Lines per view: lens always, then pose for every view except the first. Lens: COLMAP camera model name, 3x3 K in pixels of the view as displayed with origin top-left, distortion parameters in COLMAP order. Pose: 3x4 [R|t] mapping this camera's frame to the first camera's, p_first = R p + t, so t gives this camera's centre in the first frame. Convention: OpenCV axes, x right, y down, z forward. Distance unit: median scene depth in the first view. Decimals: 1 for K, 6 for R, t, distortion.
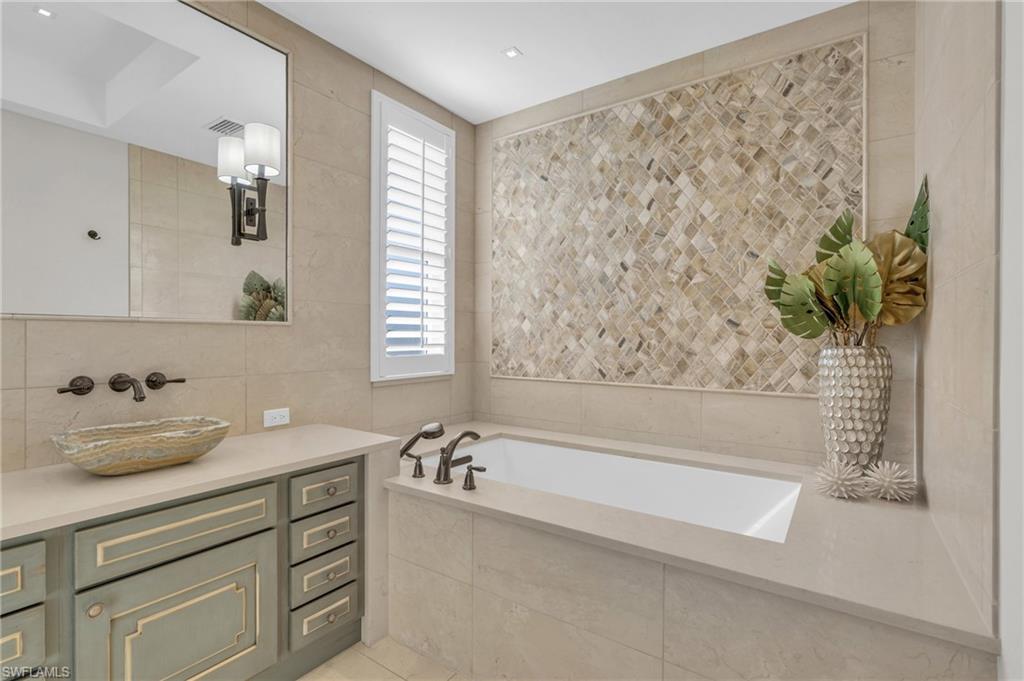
lens RADIAL K [[463.9, 0, 511.9], [0, 463.9, 339.8], [0, 0, 1]] dist [-0.001968, 0.001288]
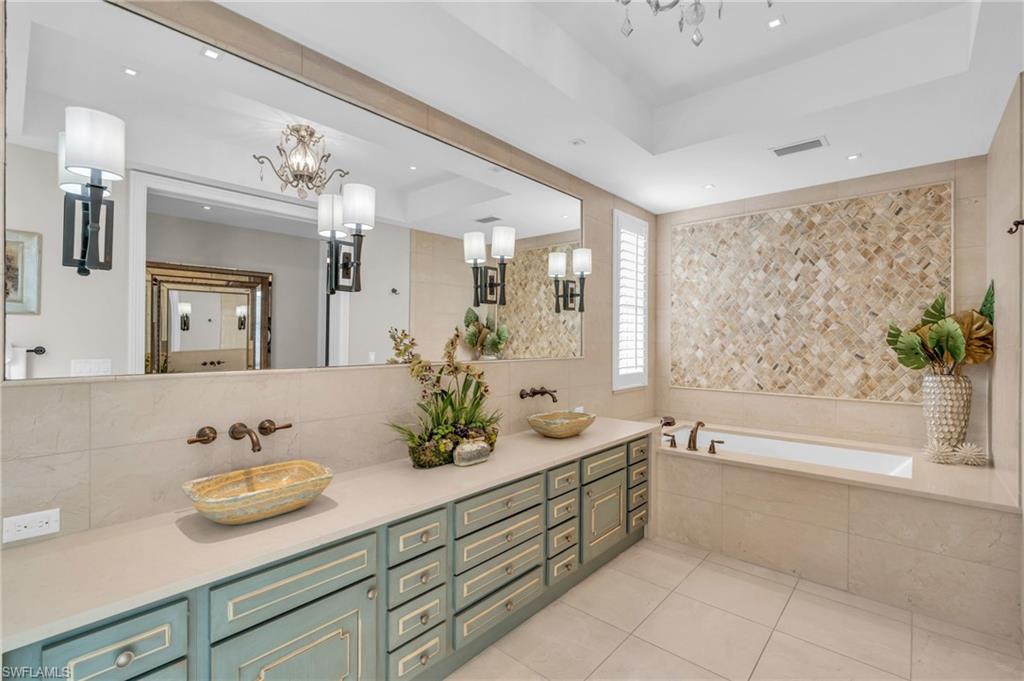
lens RADIAL K [[456.8, 0, 510.2], [0, 456.8, 339.5], [0, 0, 1]] dist [0.004927, 0.000424]
pose [[0.994960, 0.000013, -0.100270, -0.575610], [-0.000406, 0.999992, -0.003896, -0.092959], [0.100269, 0.003917, 0.994953, -0.700857]]
